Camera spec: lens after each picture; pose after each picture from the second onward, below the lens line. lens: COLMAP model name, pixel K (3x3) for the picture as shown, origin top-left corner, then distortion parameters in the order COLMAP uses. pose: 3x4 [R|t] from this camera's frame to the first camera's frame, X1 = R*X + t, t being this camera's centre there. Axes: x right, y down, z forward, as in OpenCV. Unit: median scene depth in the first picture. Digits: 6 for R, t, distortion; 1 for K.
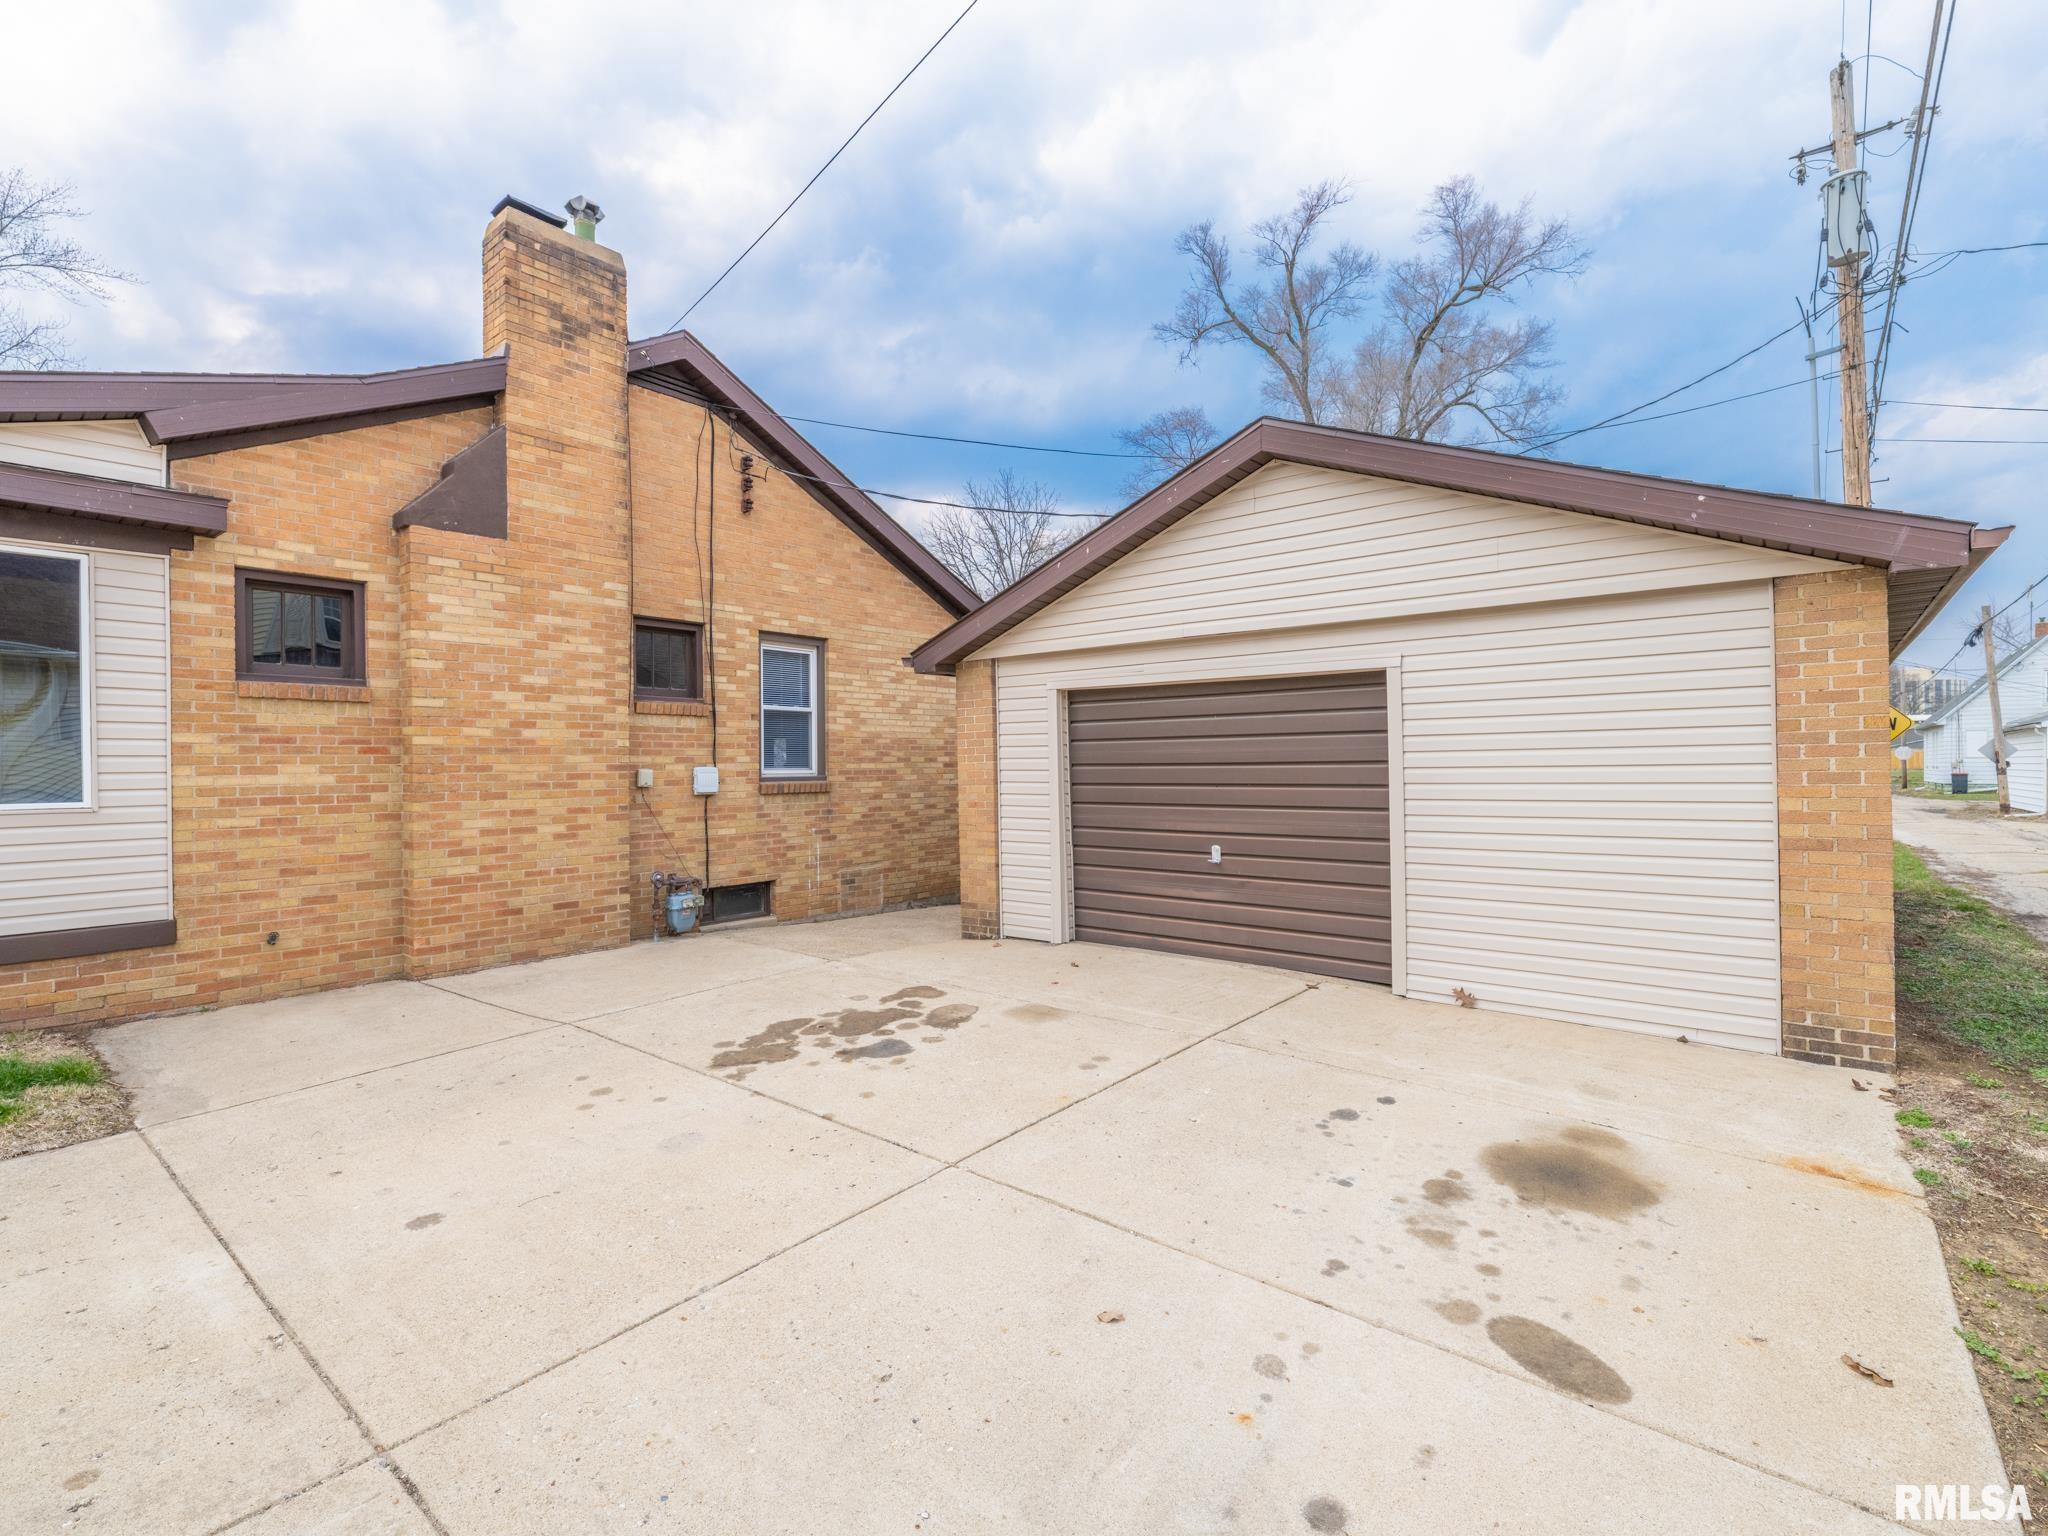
lens RADIAL K [[902.0, 0, 1038.7], [0, 902.0, 769.4], [0, 0, 1]] dist [-0.003062, 0.000593]
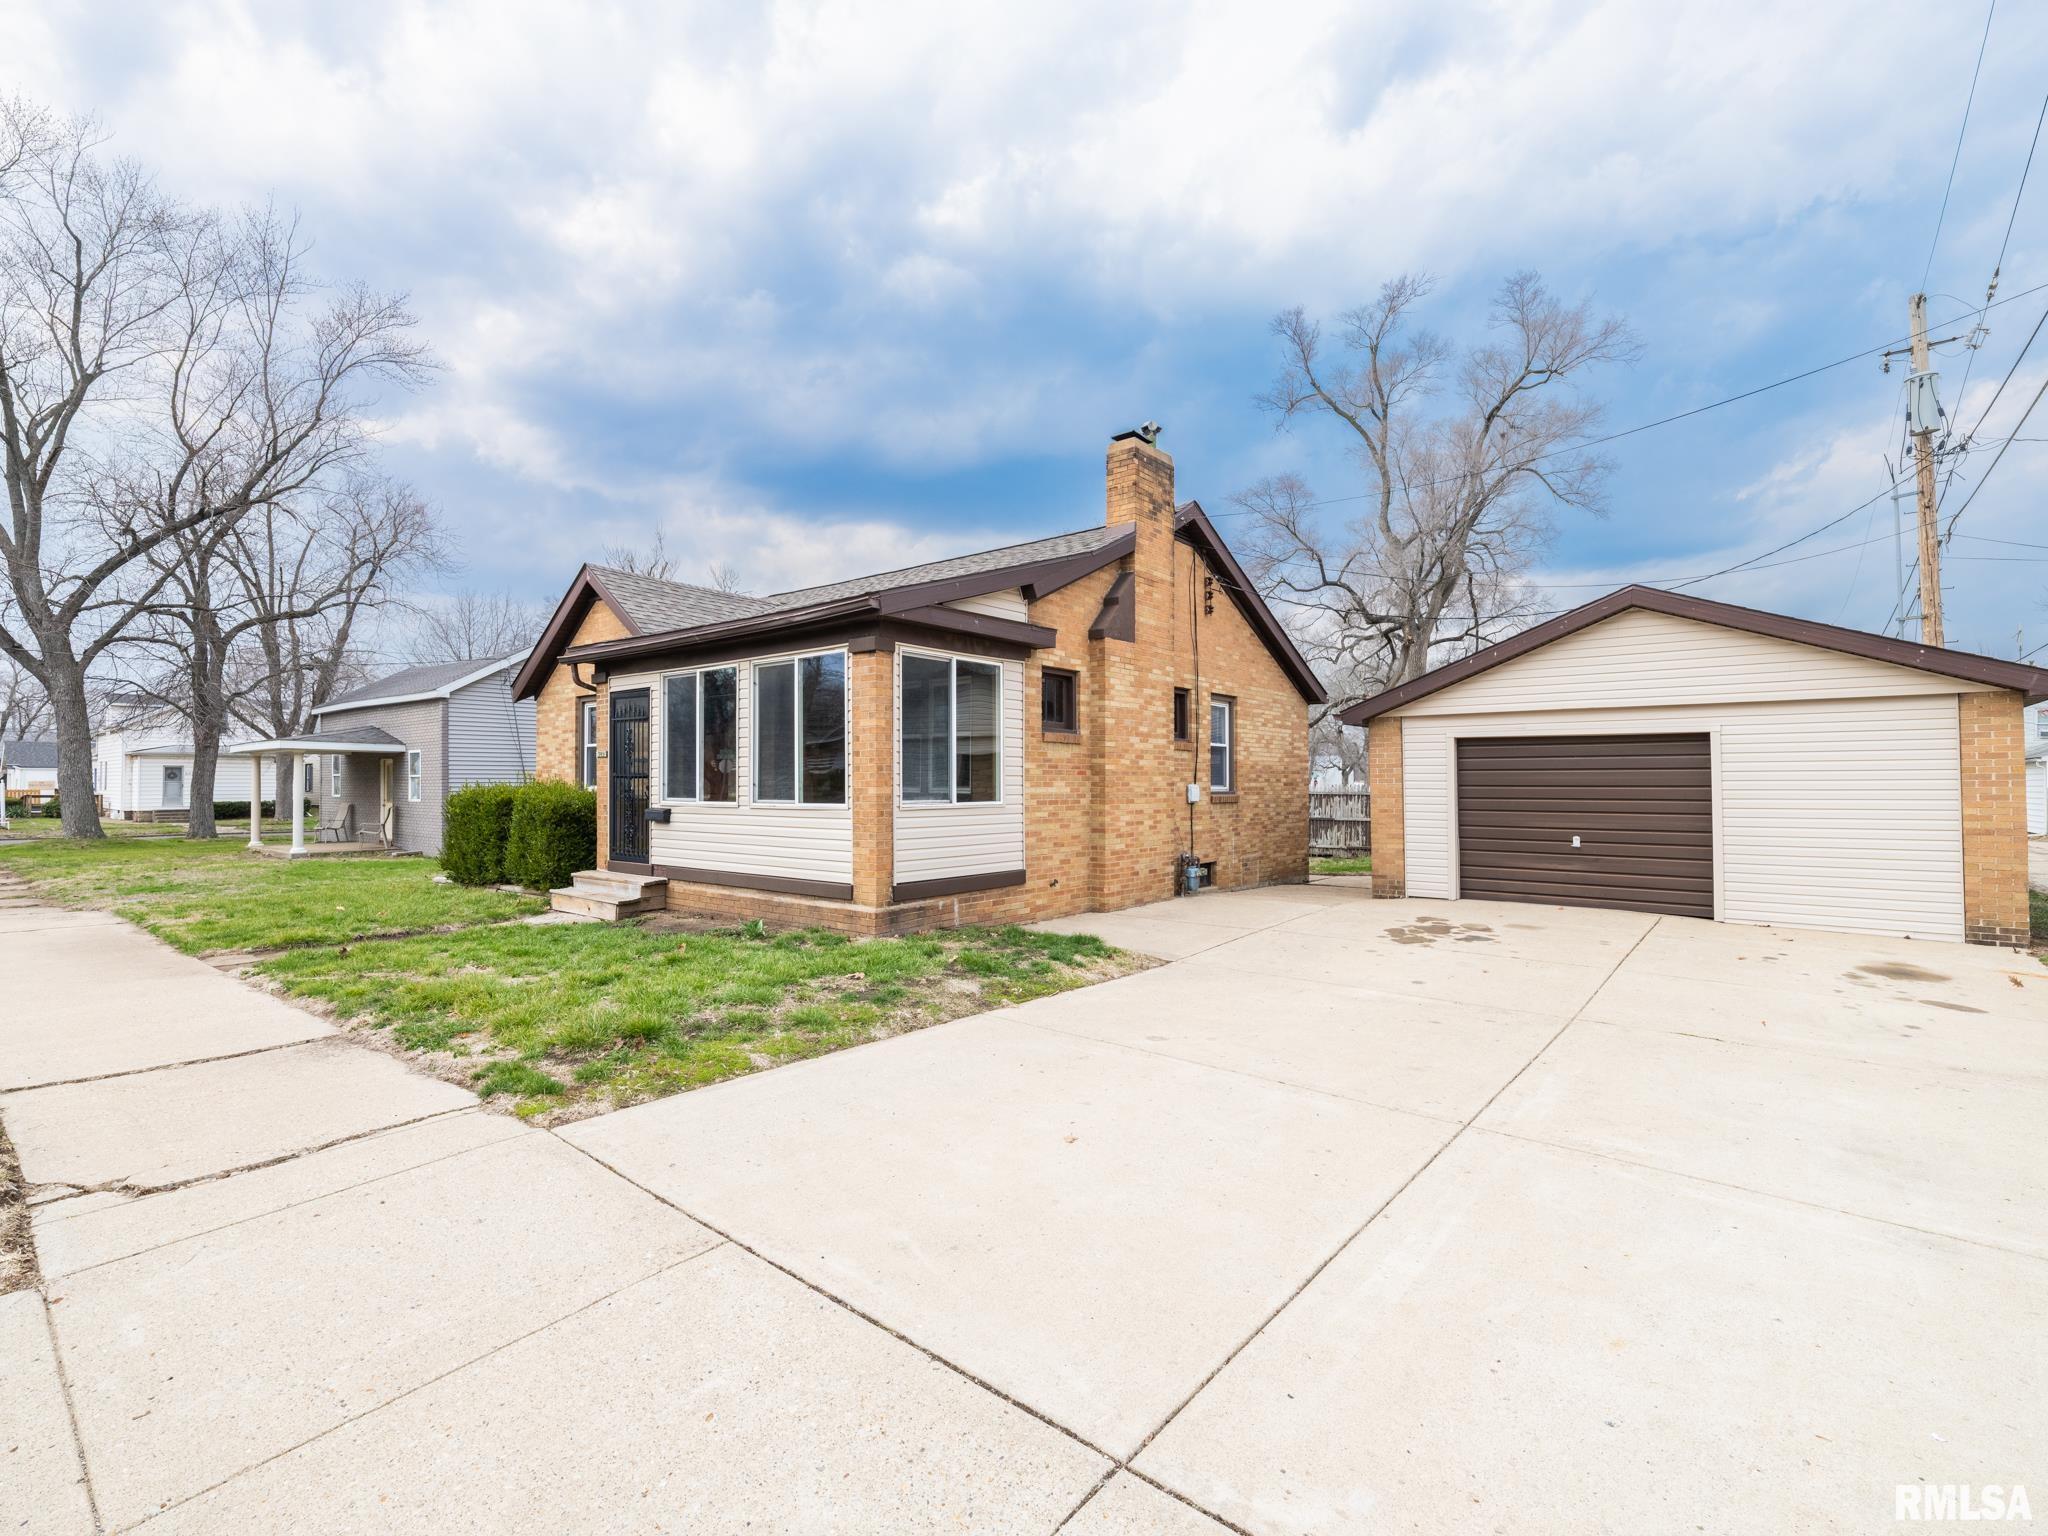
lens RADIAL K [[902.0, 0, 1015.4], [0, 902.0, 769.4], [0, 0, 1]] dist [-0.003062, 0.000593]
pose [[0.999944, 0.010535, 0.001123, -0.739006], [-0.010511, 0.999754, -0.019545, 0.005443], [-0.001329, 0.019532, 0.999808, -0.563496]]
